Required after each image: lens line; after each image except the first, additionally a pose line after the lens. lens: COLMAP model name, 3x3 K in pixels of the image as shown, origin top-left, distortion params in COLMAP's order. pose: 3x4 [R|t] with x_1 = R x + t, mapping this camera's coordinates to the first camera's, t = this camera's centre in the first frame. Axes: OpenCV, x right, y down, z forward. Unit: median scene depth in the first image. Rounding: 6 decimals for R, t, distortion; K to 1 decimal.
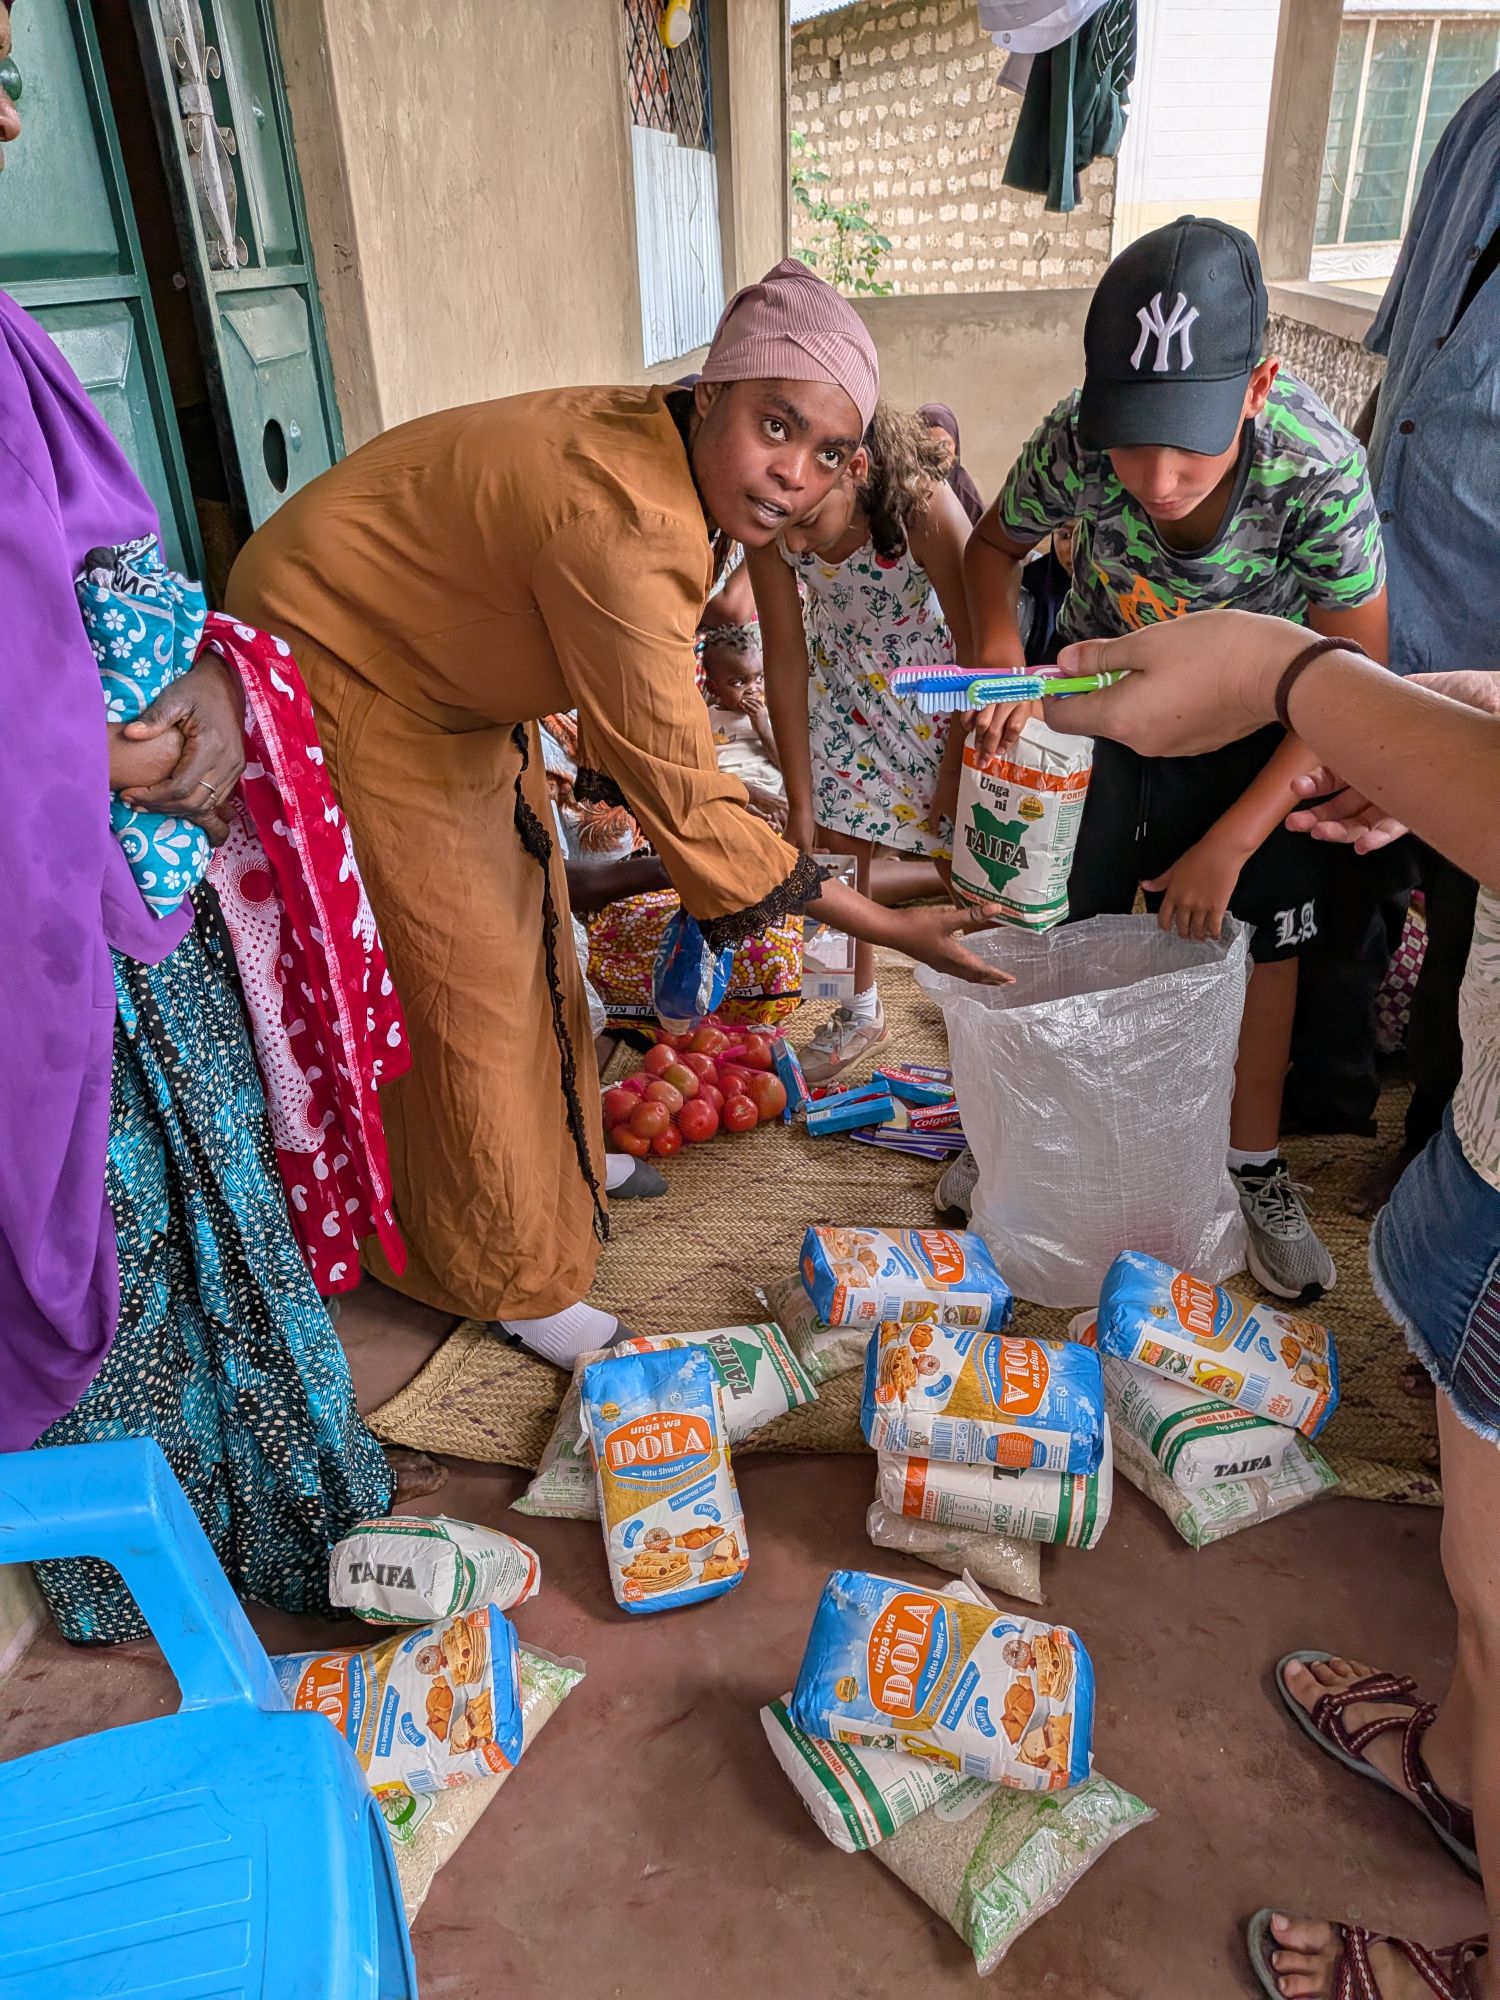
lens RADIAL K [[1467.4, 0, 704.4], [0, 1467.4, 1023.8], [0, 0, 1]] dist [0.007903, -0.027029]
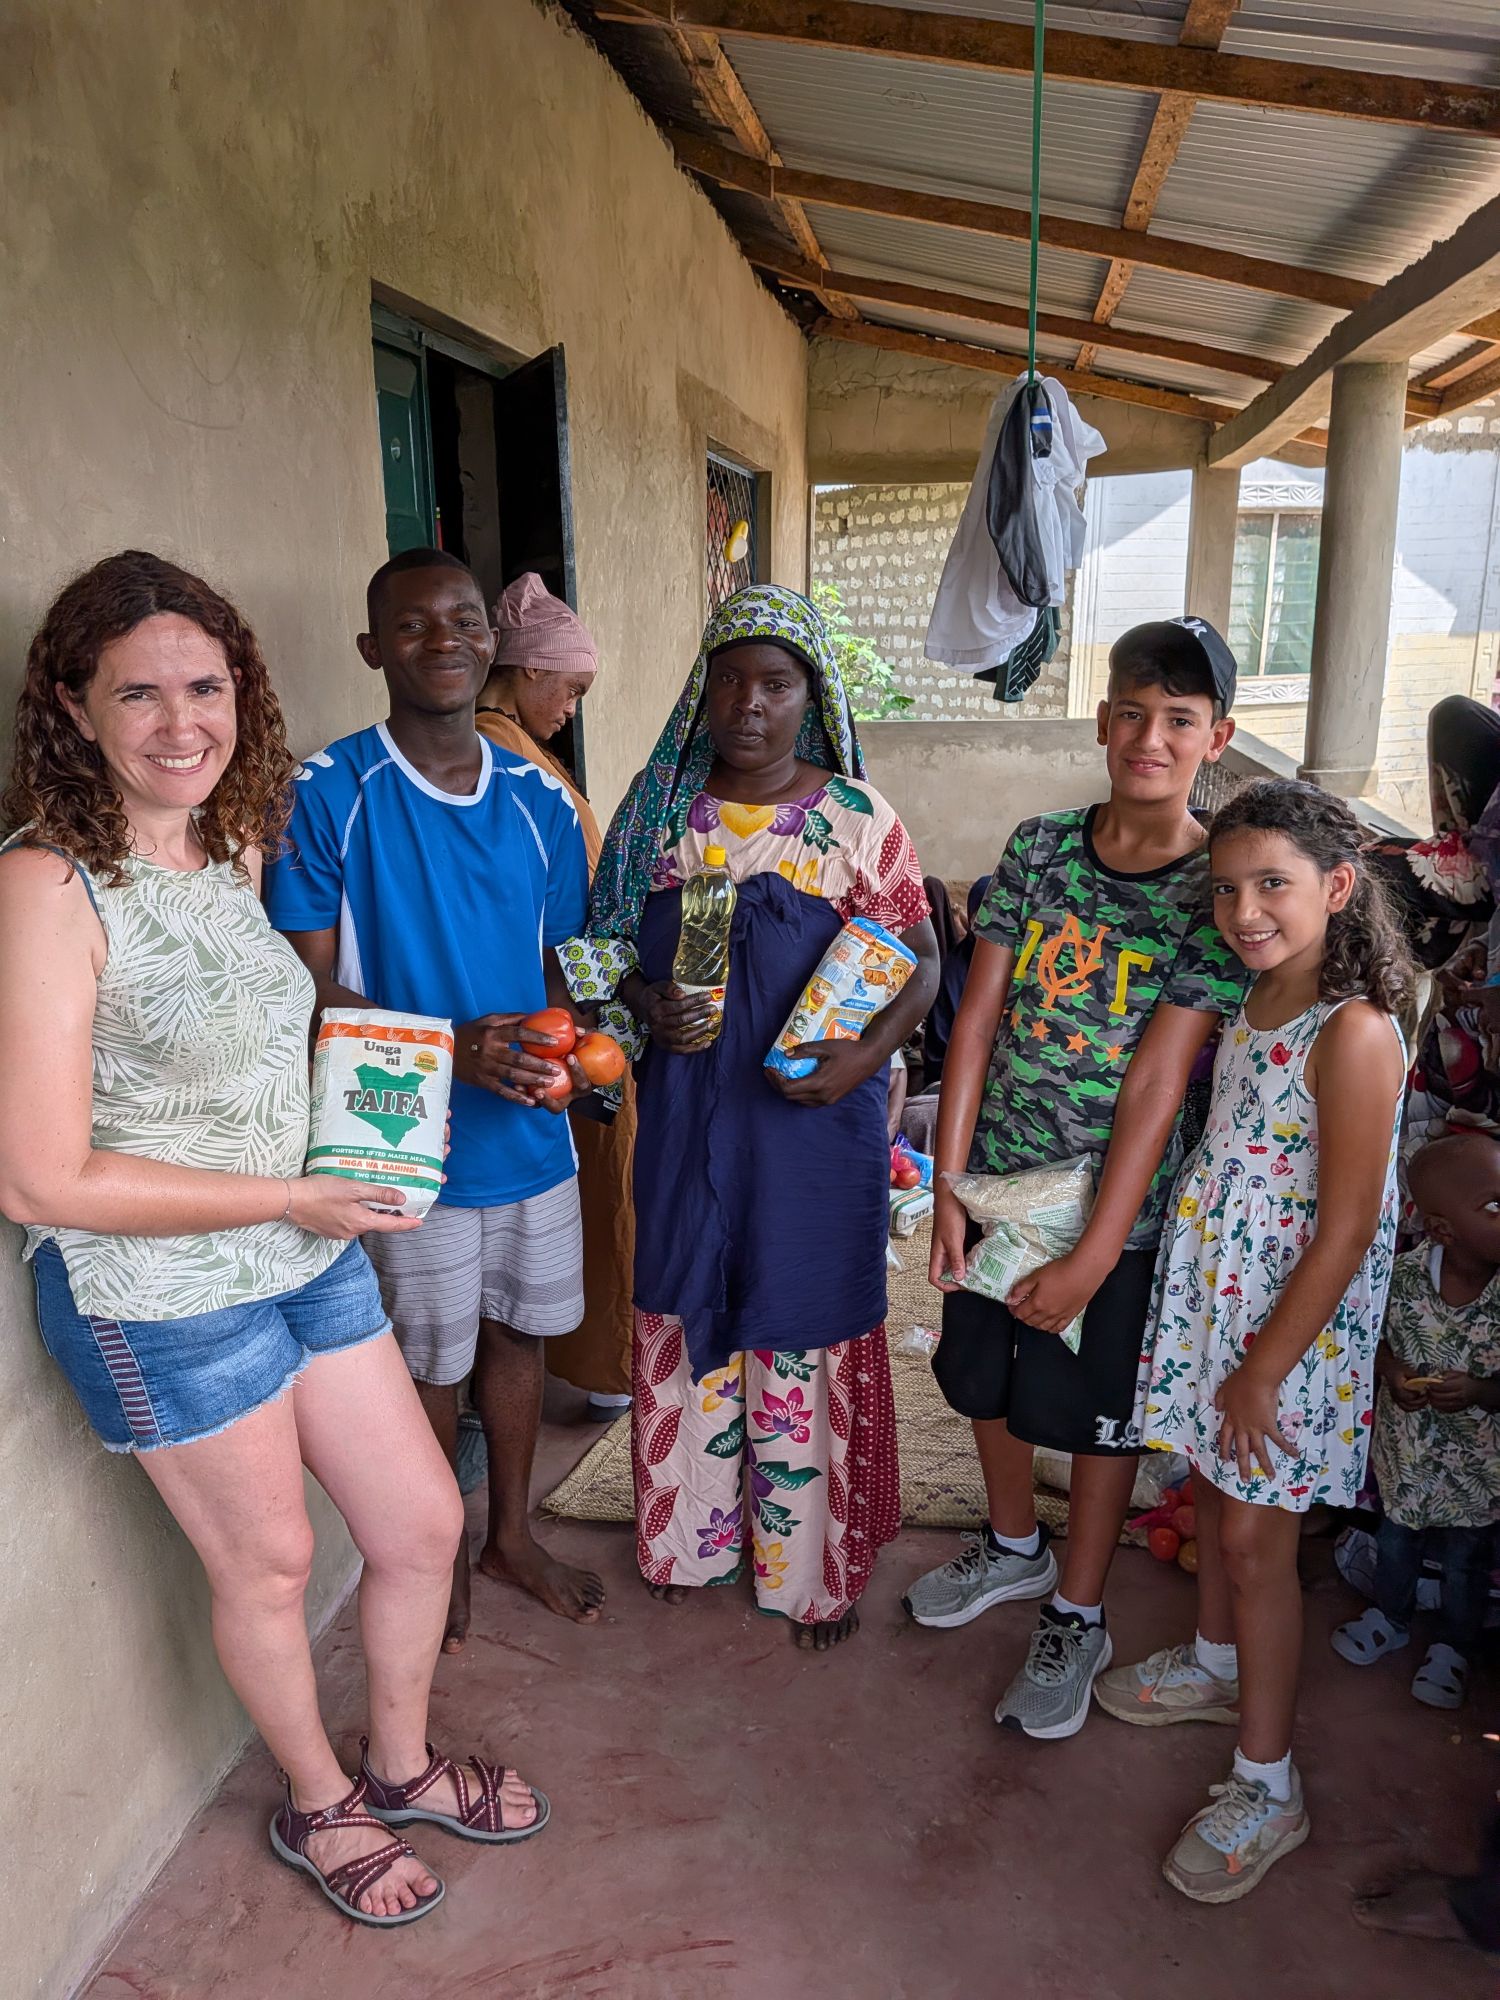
lens RADIAL K [[1467.4, 0, 711.7], [0, 1467.4, 1018.3], [0, 0, 1]] dist [0.007903, -0.027029]
pose [[0.999387, 0.034203, 0.007423, -0.016724], [-0.031699, 0.974474, -0.222252, 0.023819], [-0.014835, 0.221881, 0.974961, -0.107843]]
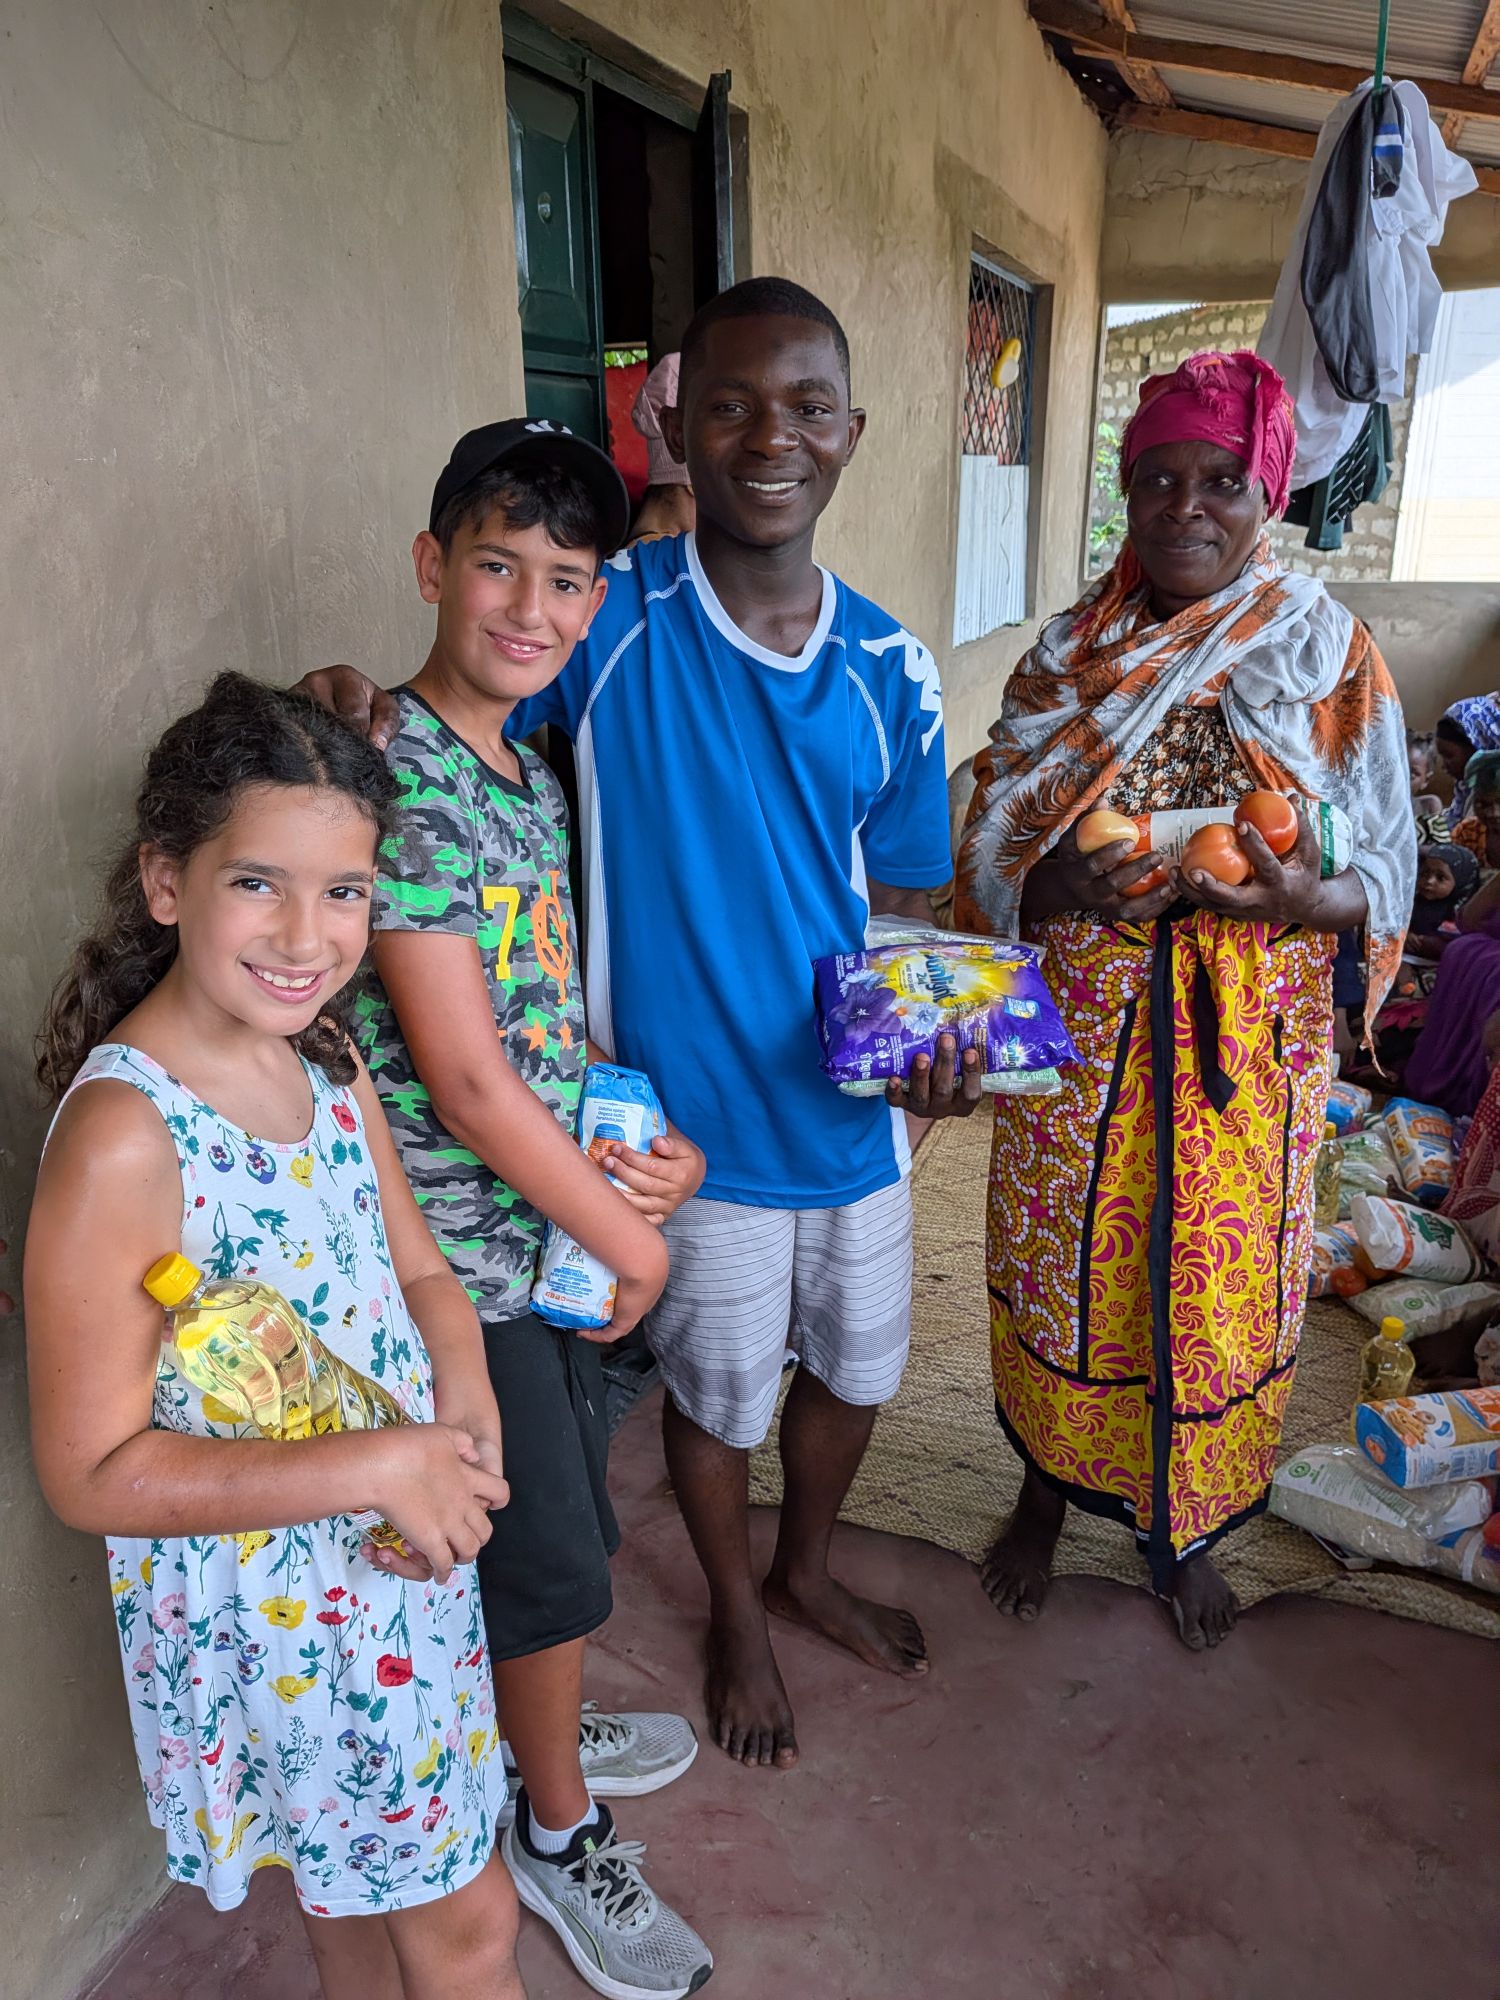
lens RADIAL K [[1467.4, 0, 723.7], [0, 1467.4, 1035.2], [0, 0, 1]] dist [0.007903, -0.027029]
pose [[0.983548, 0.092721, -0.155036, -0.004254], [-0.111599, 0.986740, -0.117854, 0.008400], [0.142053, 0.133217, 0.980854, -0.060541]]
